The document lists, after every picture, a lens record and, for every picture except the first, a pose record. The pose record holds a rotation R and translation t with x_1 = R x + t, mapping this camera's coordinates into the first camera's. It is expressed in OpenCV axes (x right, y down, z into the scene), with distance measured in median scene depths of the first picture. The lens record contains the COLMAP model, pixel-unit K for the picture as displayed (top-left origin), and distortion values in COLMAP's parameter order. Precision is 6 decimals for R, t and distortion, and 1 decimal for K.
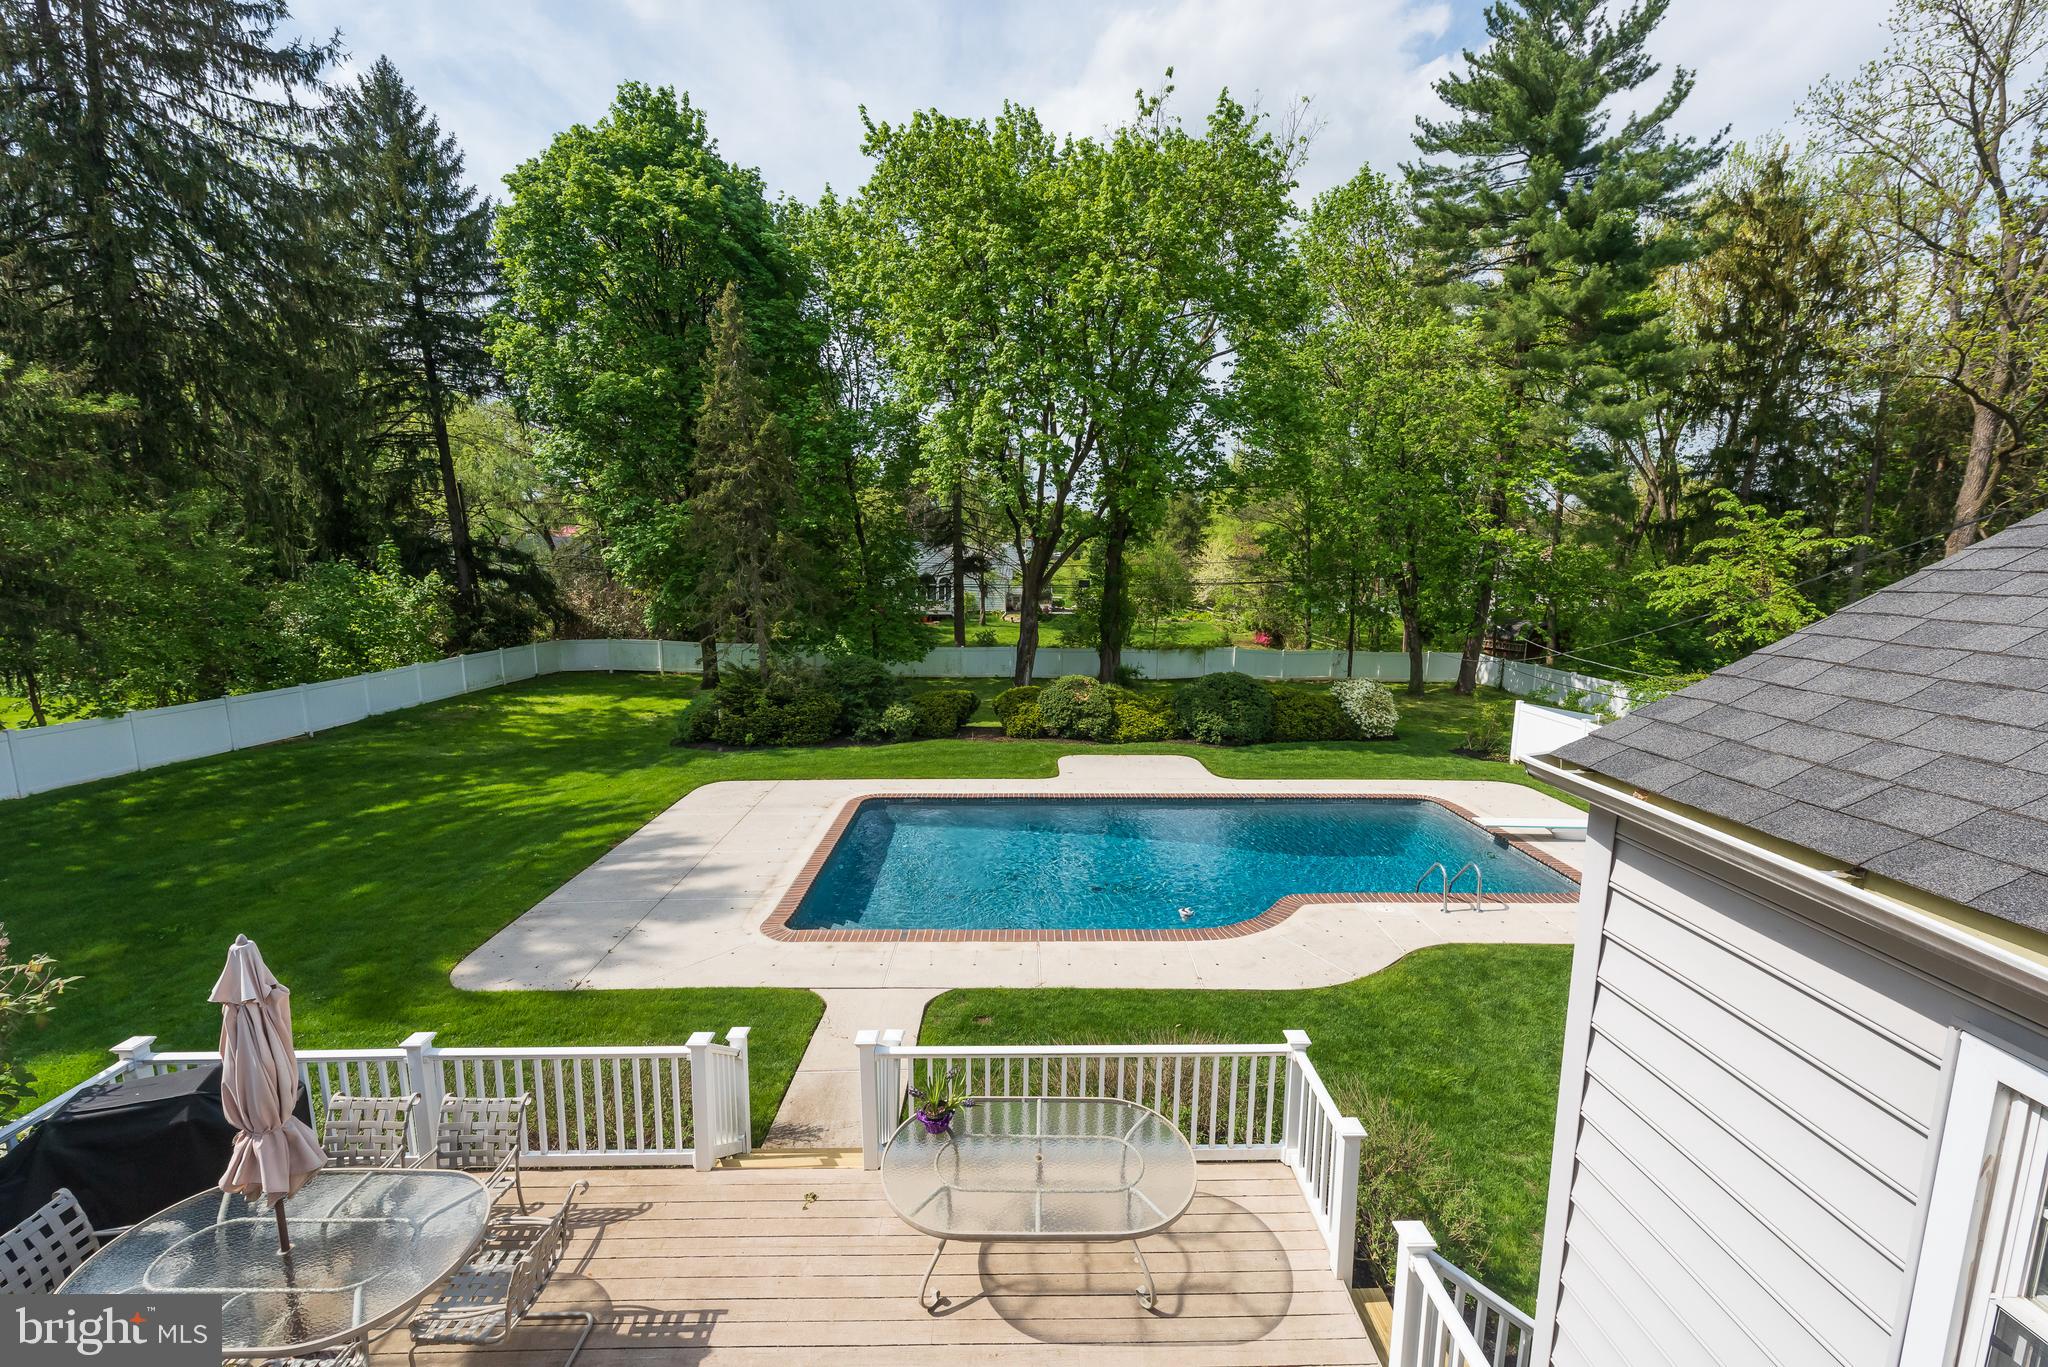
lens RADIAL K [[792.0, 0, 1032.0], [0, 792.0, 686.4], [0, 0, 1]] dist [0.008432, -0.000413]
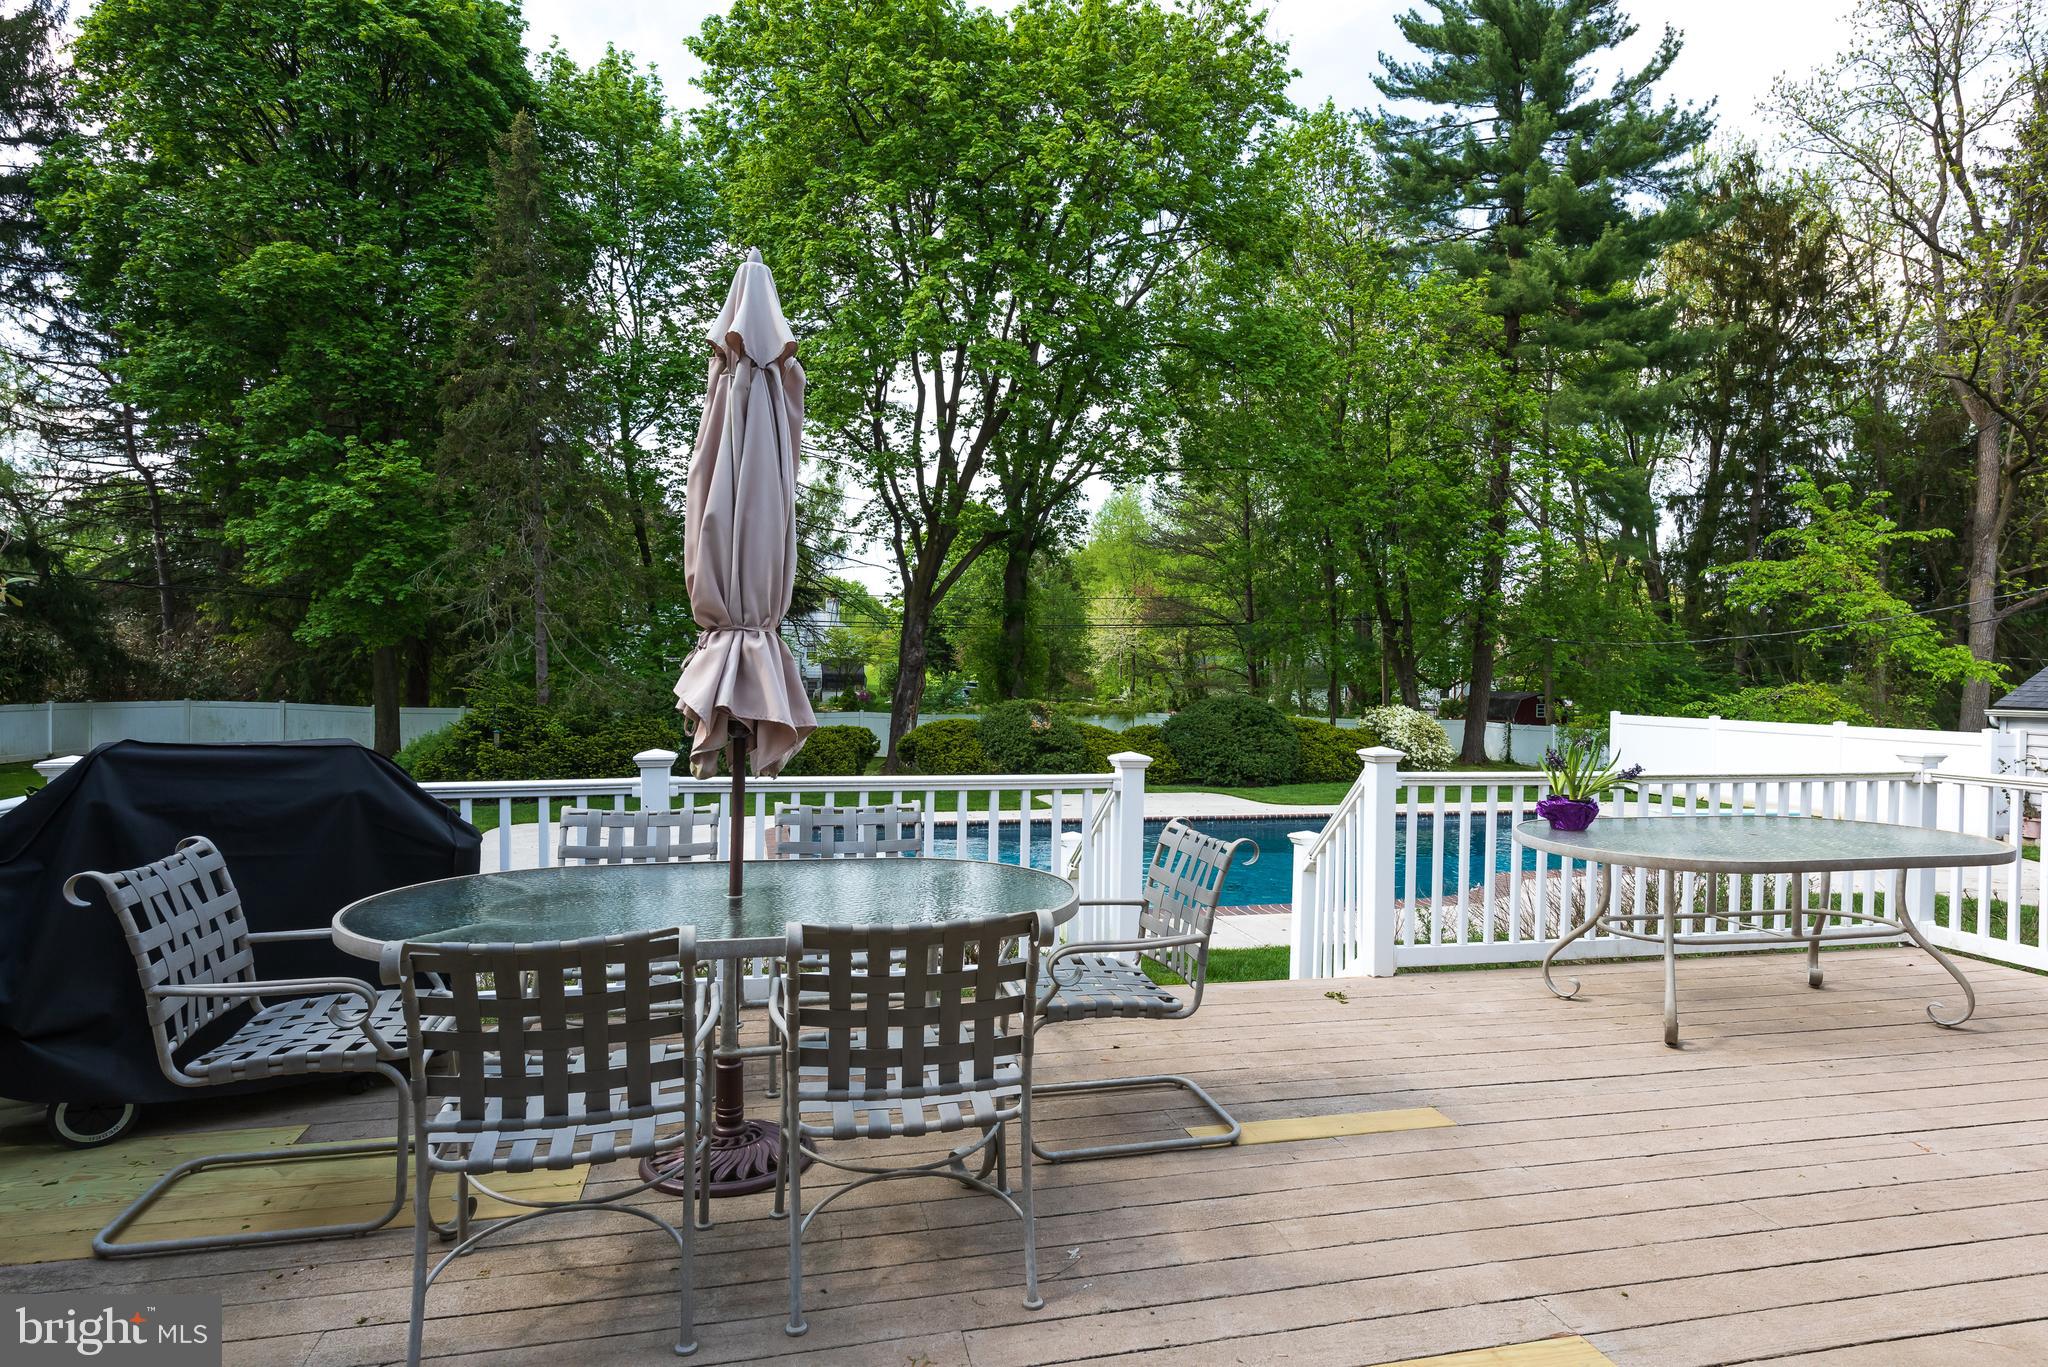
lens RADIAL K [[1136.7, 0, 1031.6], [0, 1136.7, 687.4], [0, 0, 1]] dist [0.010476, -0.003089]
pose [[0.976990, 0.004561, 0.213236, -0.123788], [0.025513, 0.990094, -0.138071, 0.092636], [-0.211753, 0.140334, 0.967195, 0.029902]]
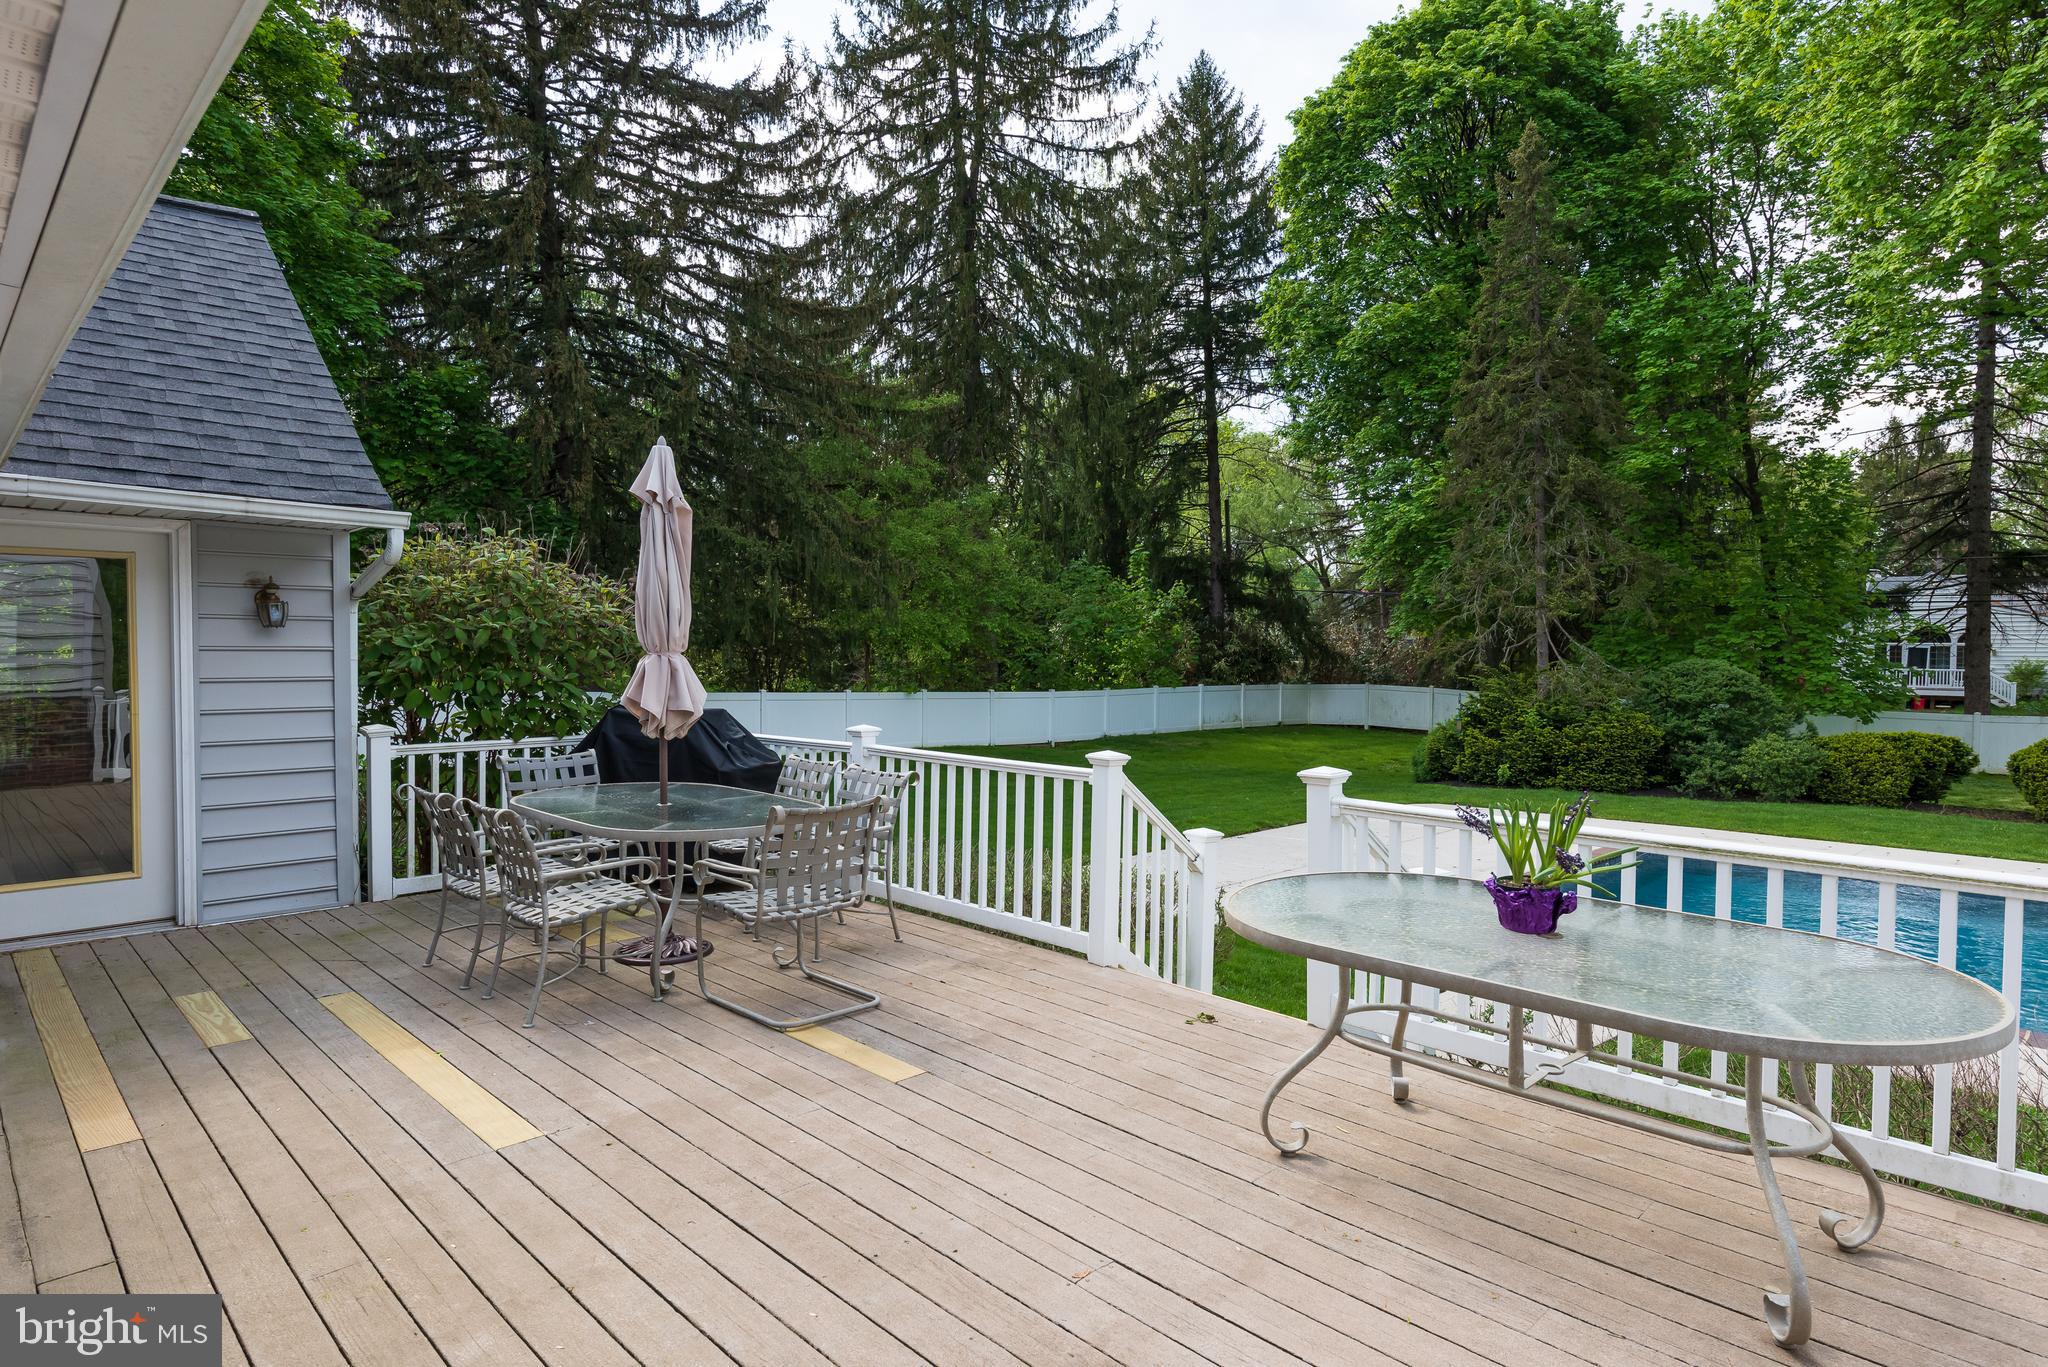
lens RADIAL K [[1136.7, 0, 1029.0], [0, 1136.7, 680.7], [0, 0, 1]] dist [0.010476, -0.003089]
pose [[0.685117, 0.019454, -0.728173, 0.042629], [-0.115202, 0.989957, -0.081942, 0.085074], [0.719266, 0.140026, 0.680477, 0.053324]]
